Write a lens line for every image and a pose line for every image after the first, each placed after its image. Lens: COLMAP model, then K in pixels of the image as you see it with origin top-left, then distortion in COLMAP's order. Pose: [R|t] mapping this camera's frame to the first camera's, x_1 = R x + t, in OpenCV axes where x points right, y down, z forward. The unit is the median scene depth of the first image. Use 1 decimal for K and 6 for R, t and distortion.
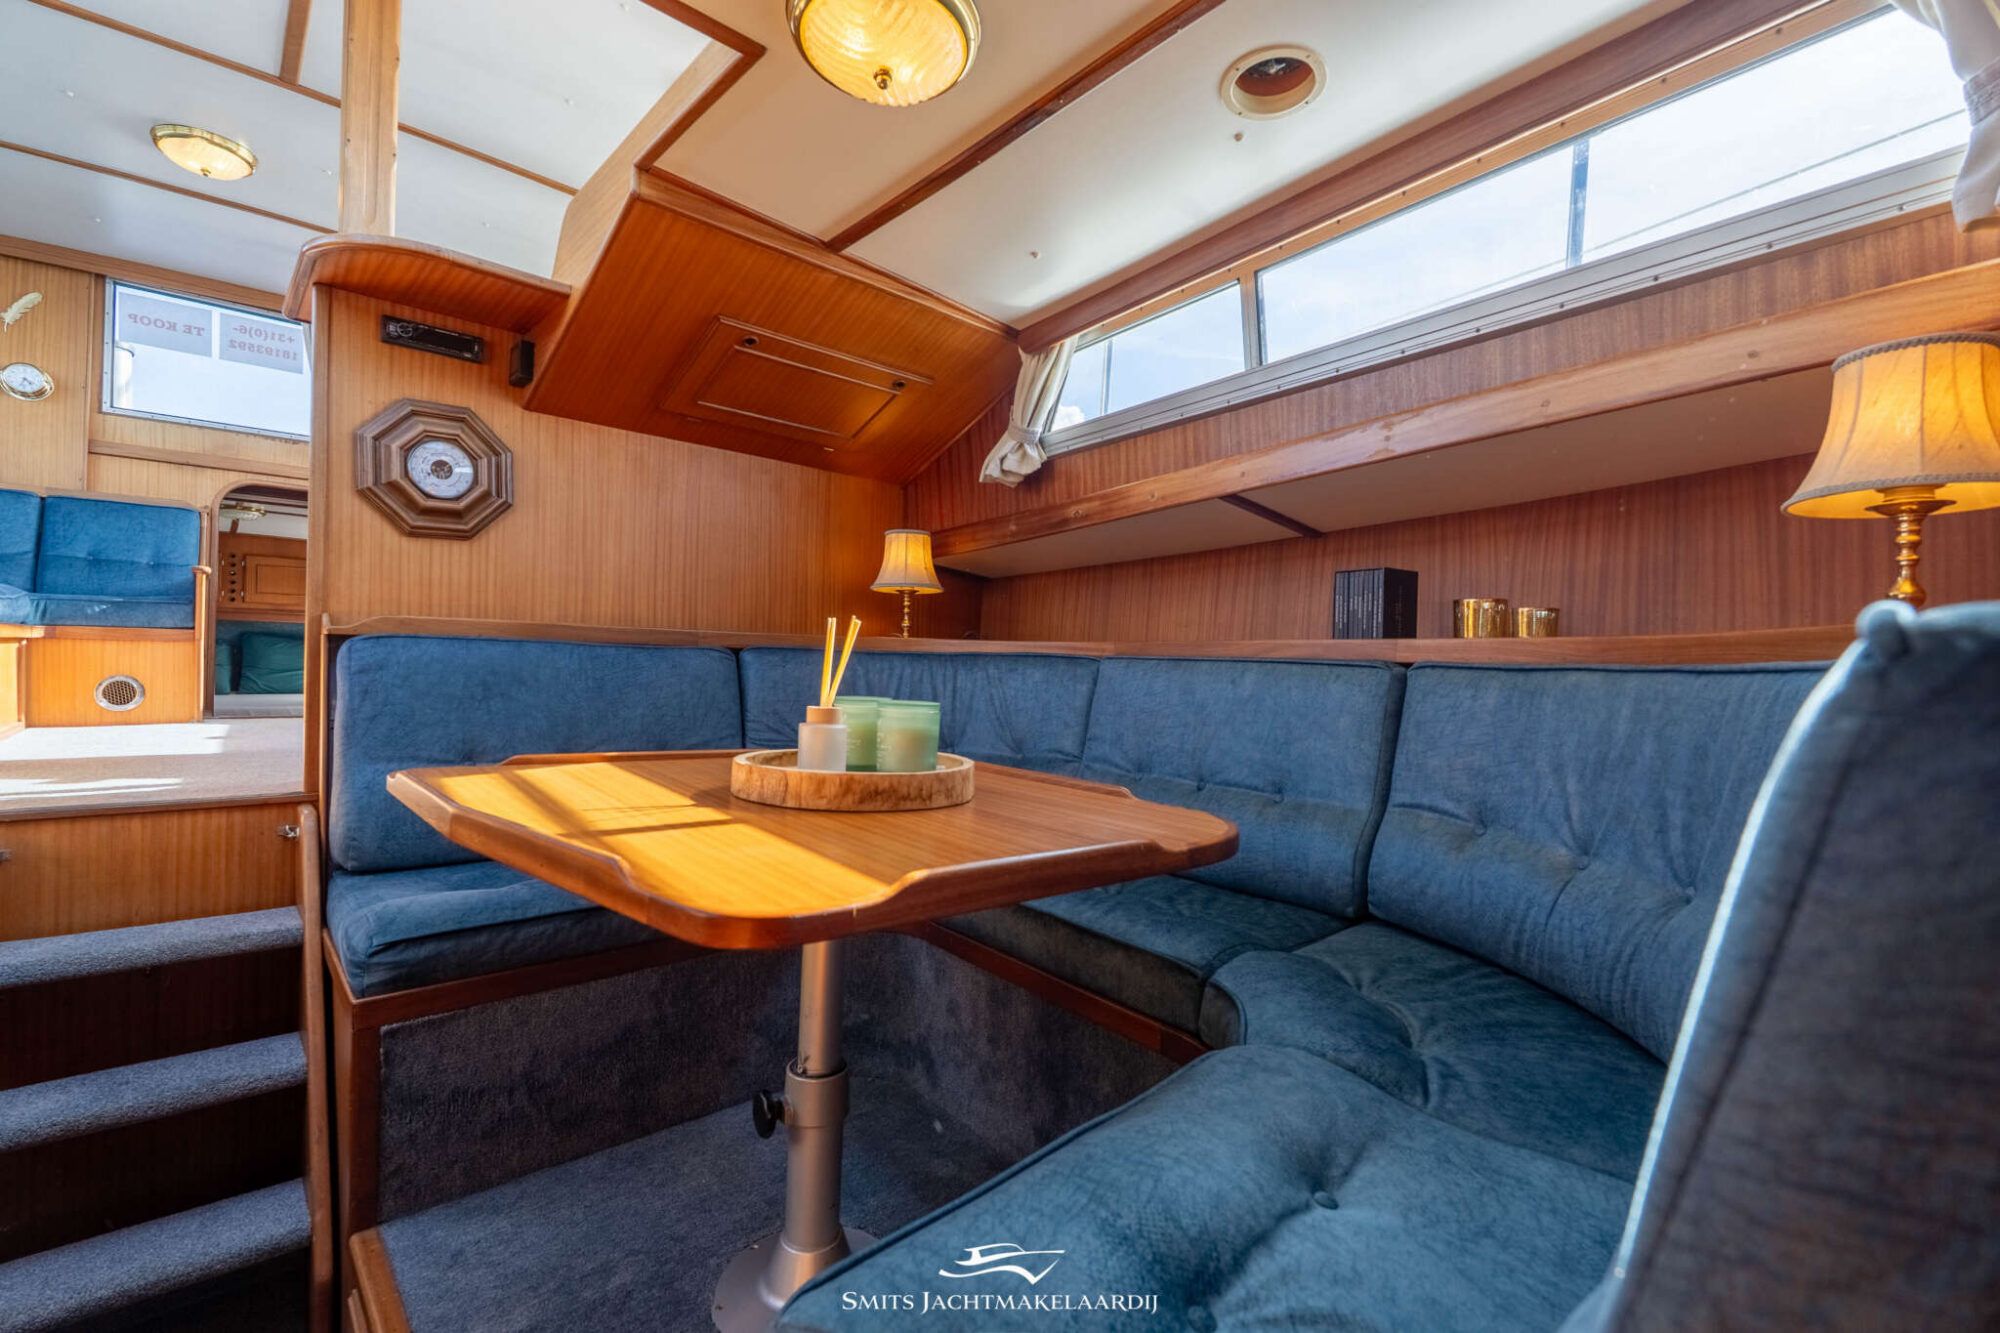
lens RADIAL K [[889.3, 0, 1003.4], [0, 889.3, 667.1], [0, 0, 1]] dist [-0.001674, 0.000046]
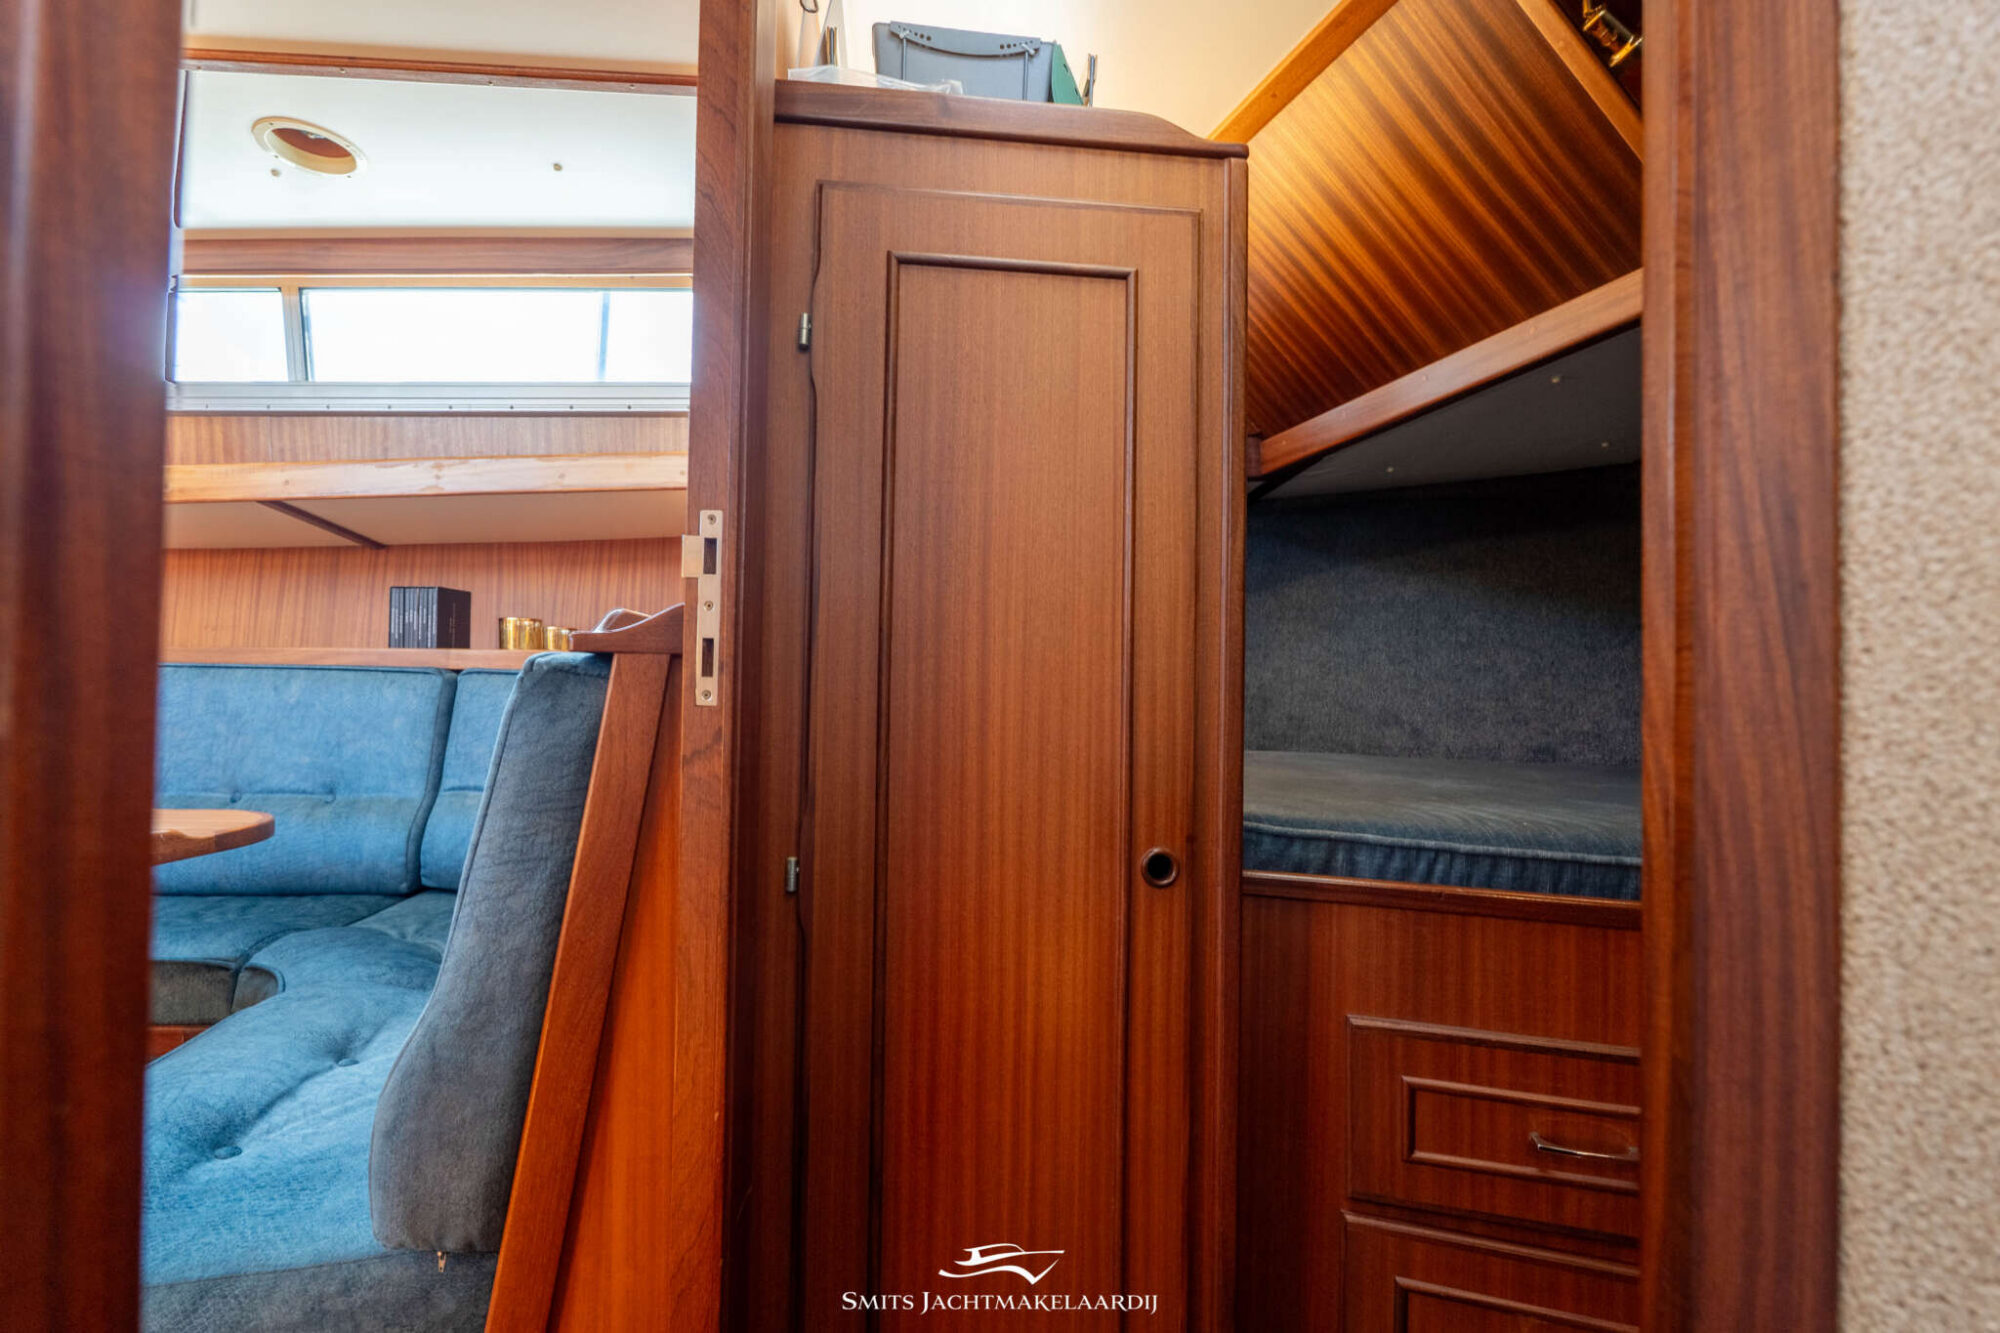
lens RADIAL K [[889.3, 0, 1003.4], [0, 889.3, 667.1], [0, 0, 1]] dist [-0.001674, 0.000046]
pose [[0.600724, -0.006037, 0.799433, -0.055404], [0.008559, 0.999963, 0.001120, -0.002762], [-0.799410, 0.006170, 0.600754, -0.288159]]
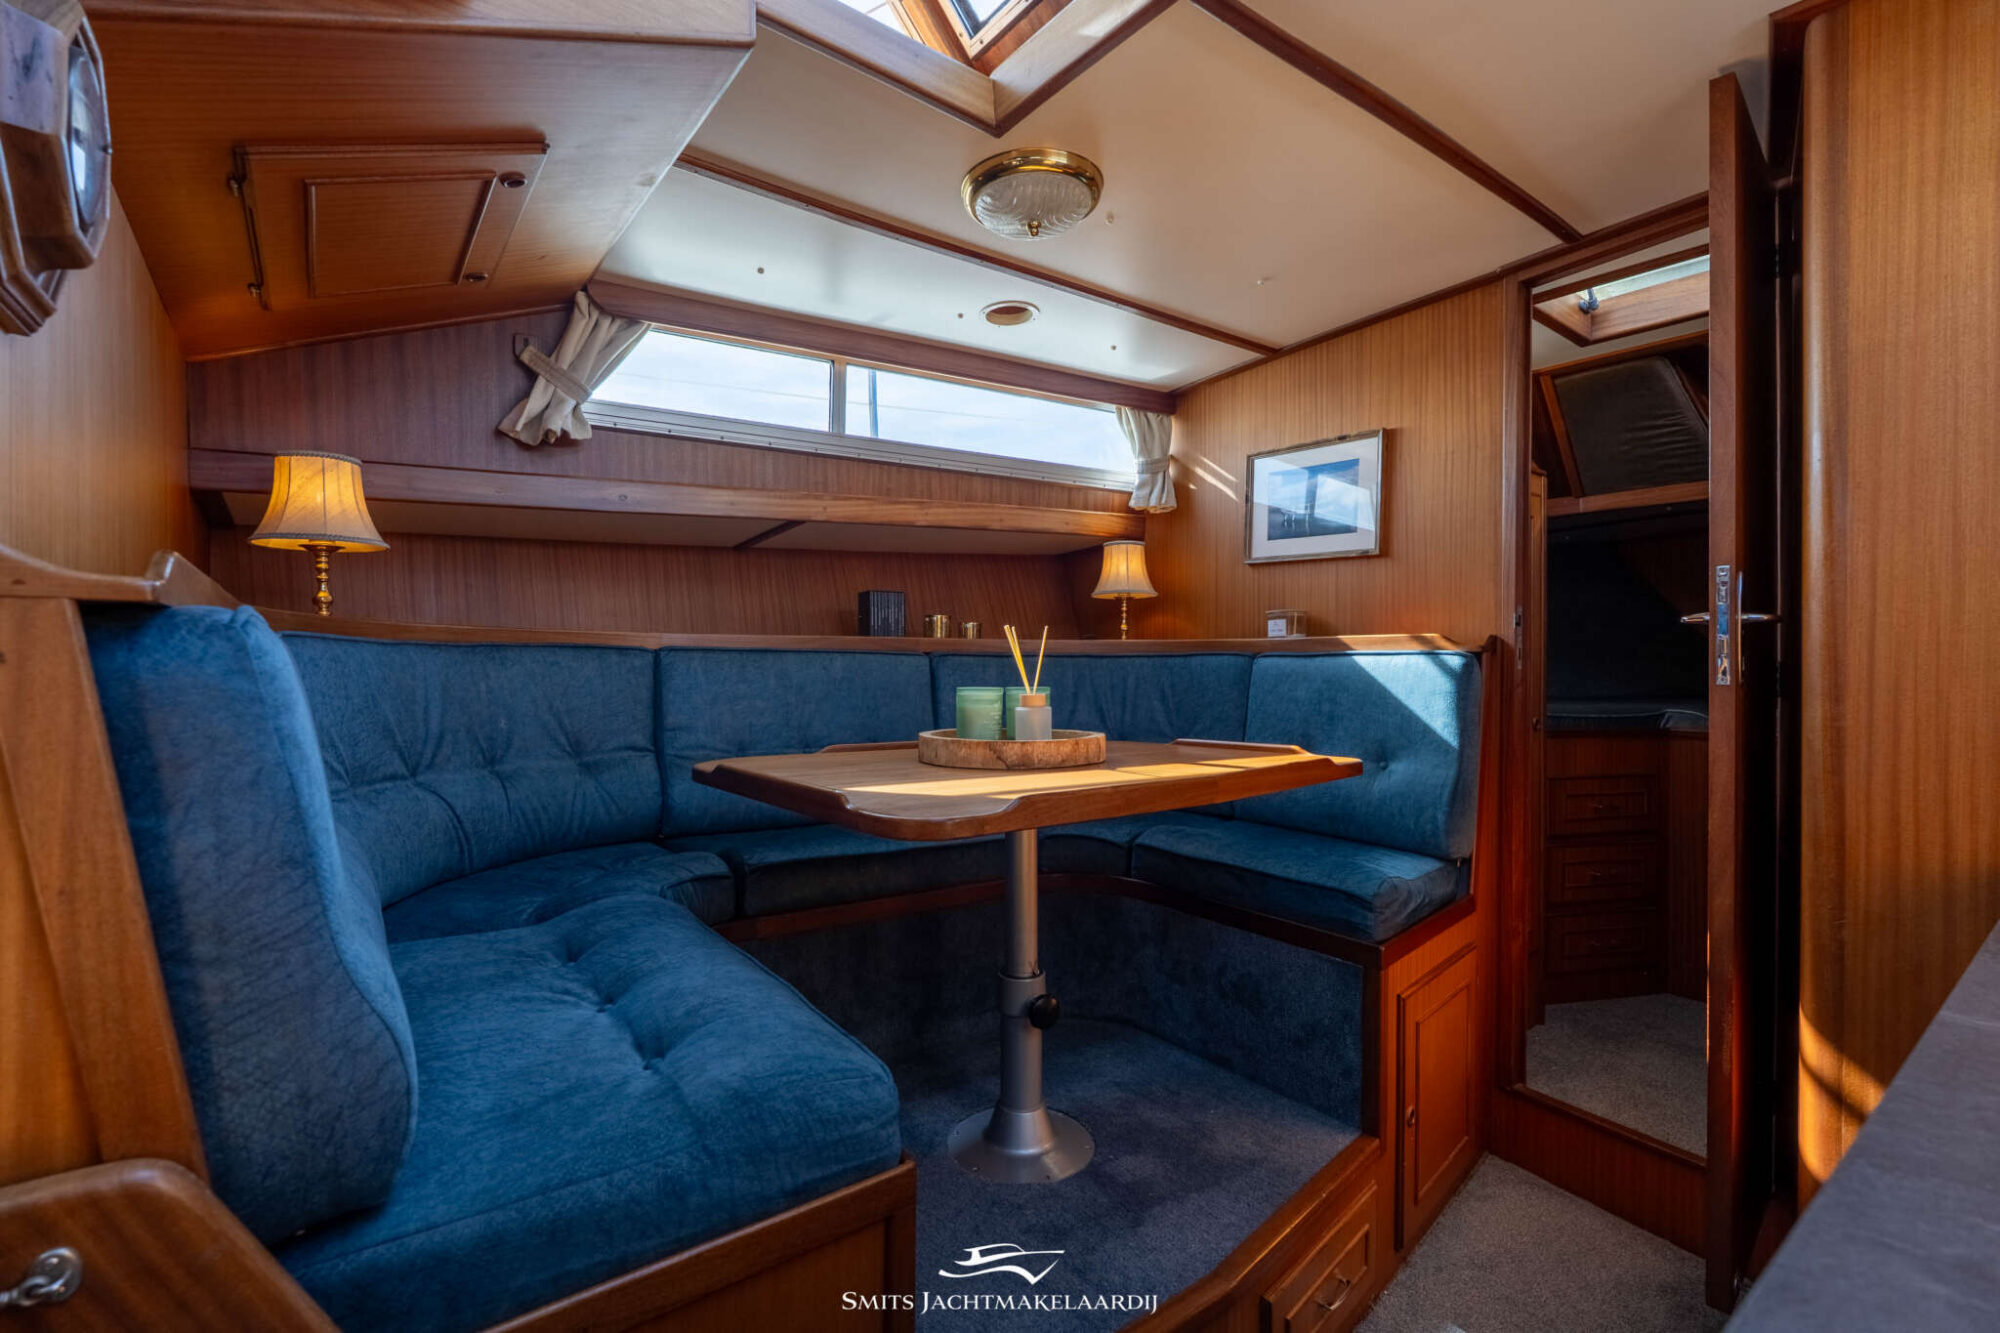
lens RADIAL K [[889.3, 0, 1003.4], [0, 889.3, 667.1], [0, 0, 1]] dist [-0.001674, 0.000046]
pose [[0.114023, -0.023217, 0.993207, -1.157210], [0.008558, 0.999713, 0.022387, -0.012923], [-0.993441, 0.005947, 0.114189, 0.679037]]
